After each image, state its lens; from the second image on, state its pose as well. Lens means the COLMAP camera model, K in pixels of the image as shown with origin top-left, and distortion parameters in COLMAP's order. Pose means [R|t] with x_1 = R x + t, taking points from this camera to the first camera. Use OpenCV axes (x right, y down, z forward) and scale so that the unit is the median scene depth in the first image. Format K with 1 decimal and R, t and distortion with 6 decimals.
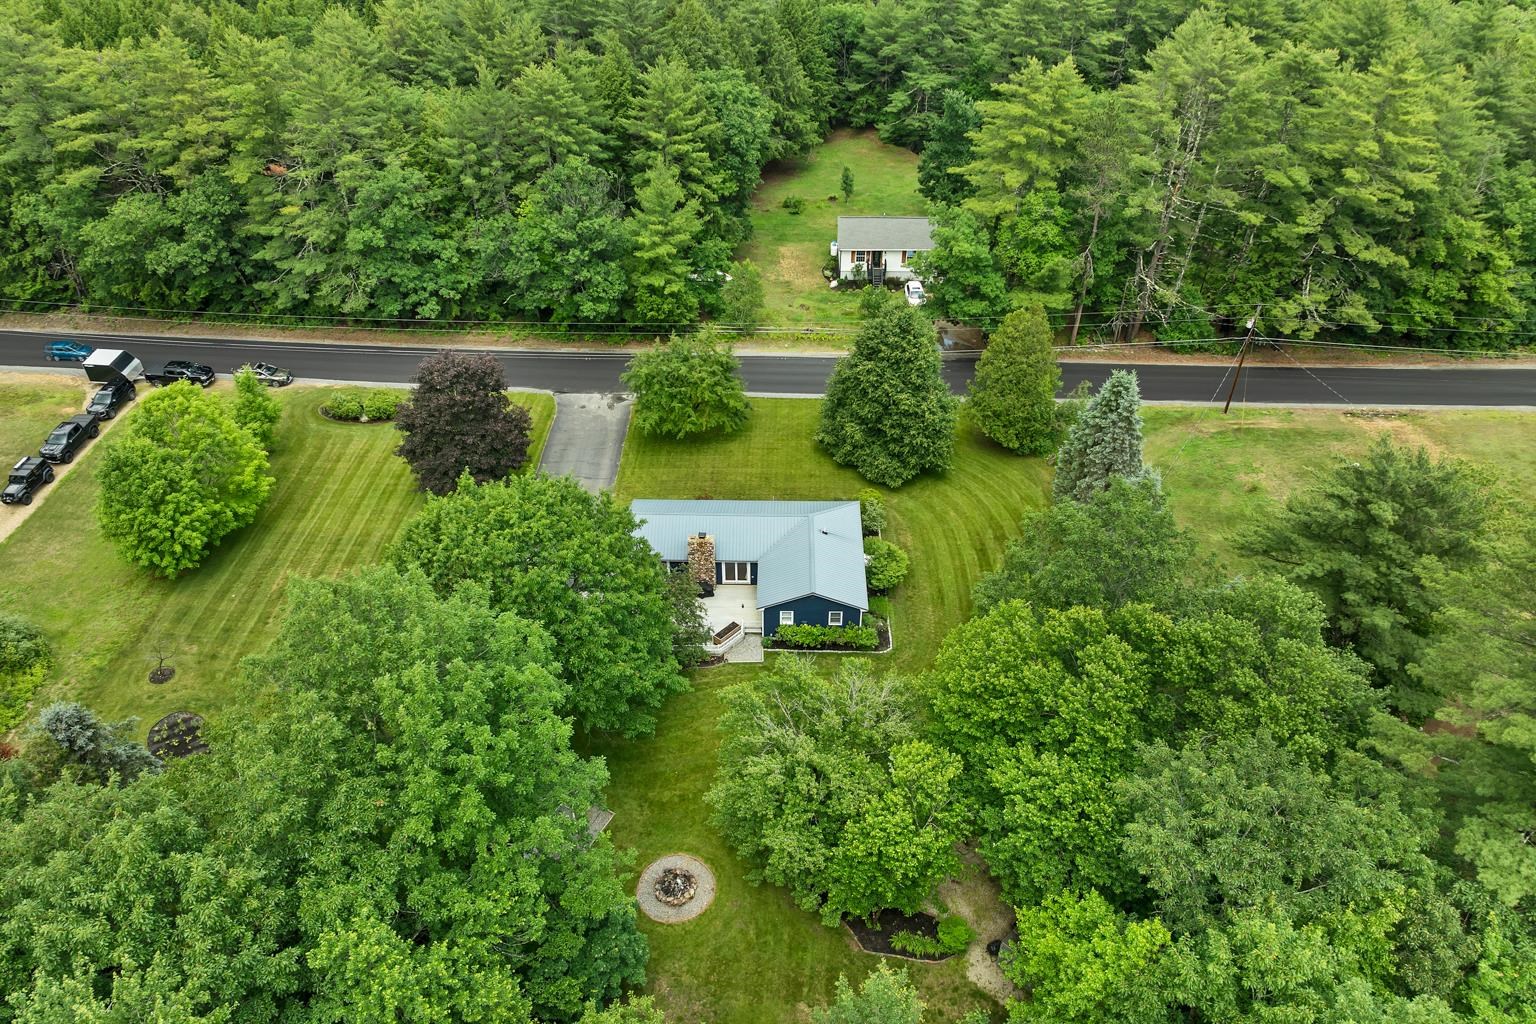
lens RADIAL K [[1107.0, 0, 770.8], [0, 1107.0, 583.6], [0, 0, 1]] dist [-0.039744, 0.009481]
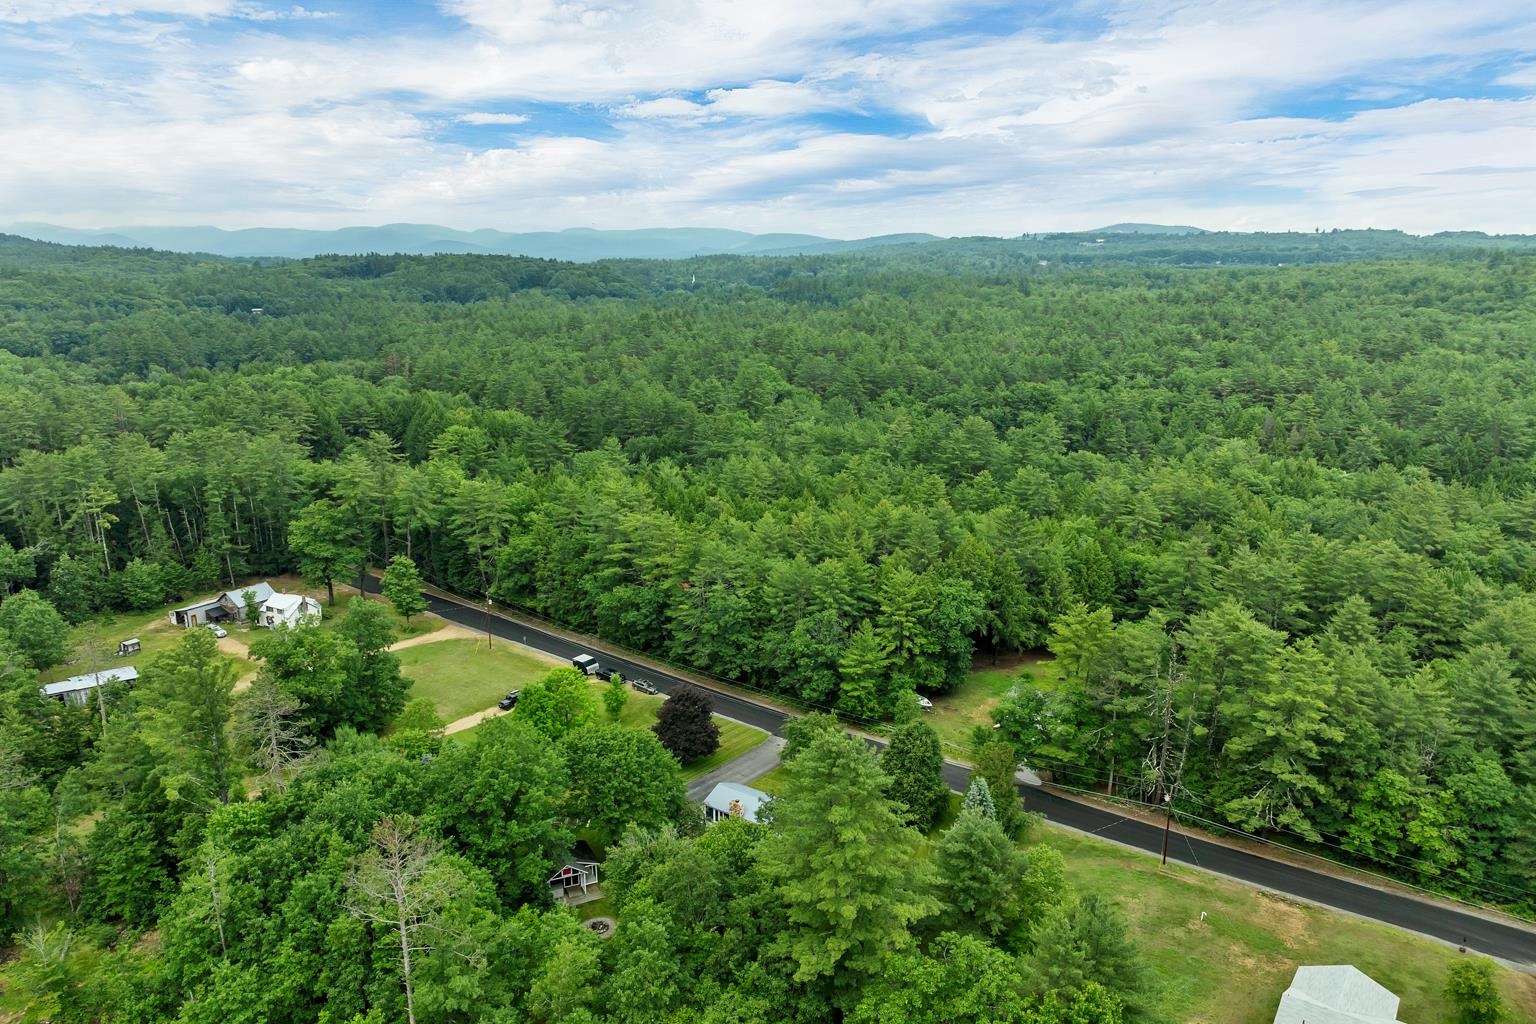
lens RADIAL K [[1107.0, 0, 770.8], [0, 1107.0, 583.6], [0, 0, 1]] dist [-0.039744, 0.009481]
pose [[0.814505, 0.164344, -0.556392, 0.708524], [-0.370540, 0.885310, -0.280937, 0.097983], [0.446410, 0.434990, 0.781986, -0.420311]]
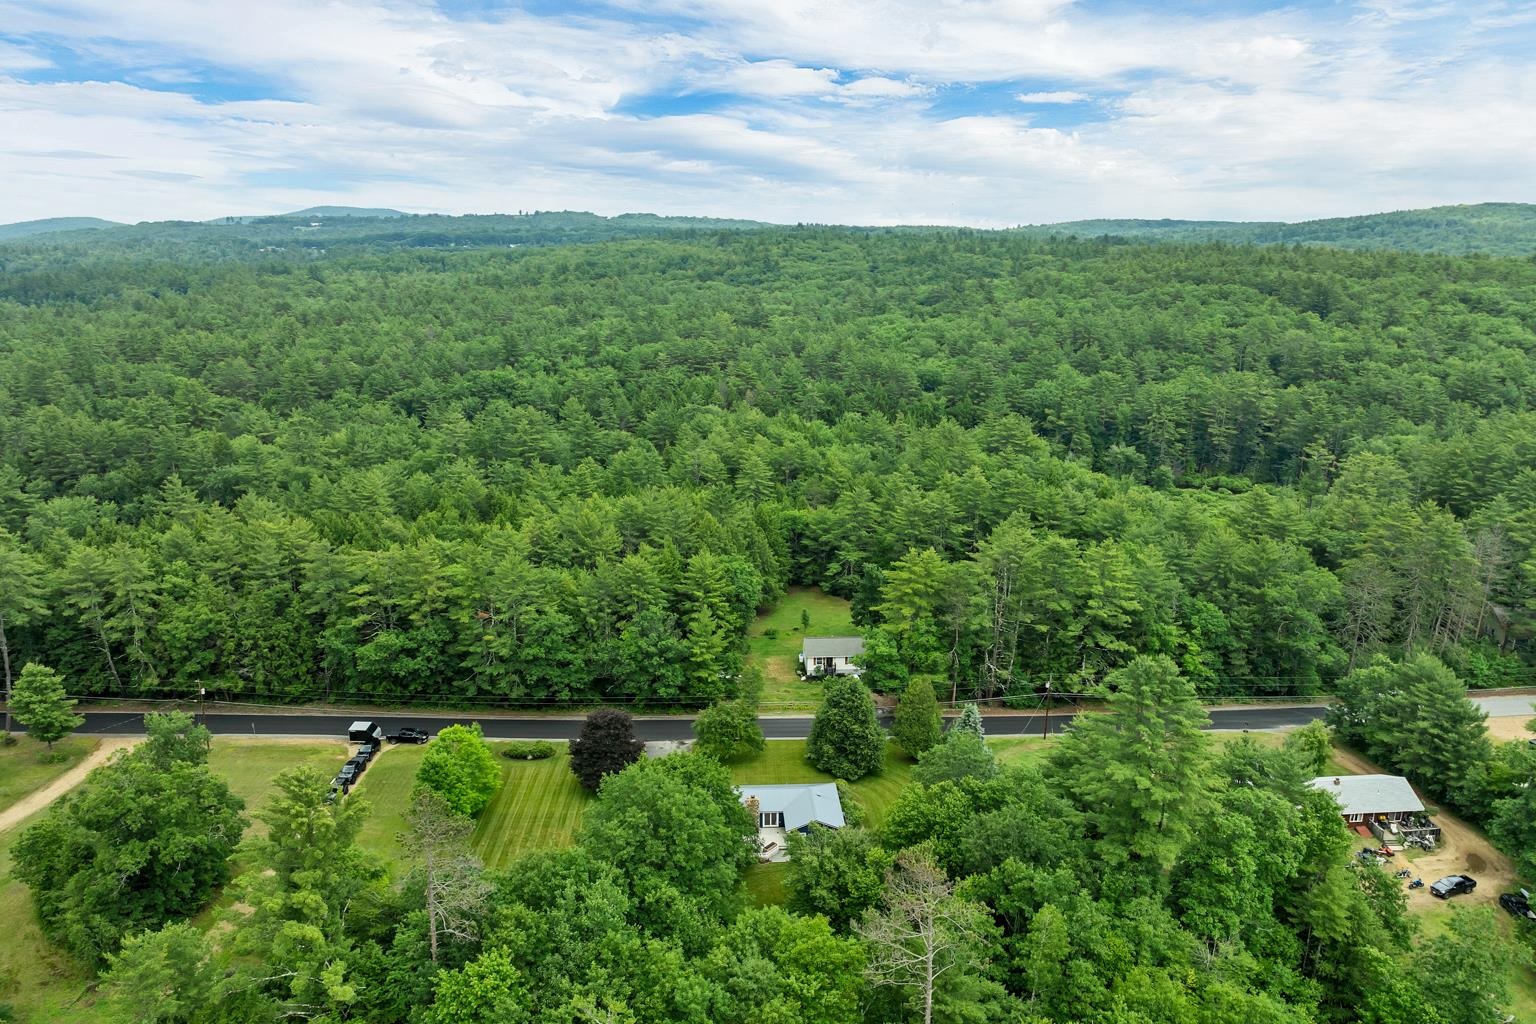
lens RADIAL K [[1107.0, 0, 770.8], [0, 1107.0, 583.6], [0, 0, 1]] dist [-0.039744, 0.009481]
pose [[0.997682, -0.021581, 0.064536, -0.106992], [0.044522, 0.924237, -0.379216, 0.243590], [-0.051462, 0.381210, 0.923055, -0.619889]]
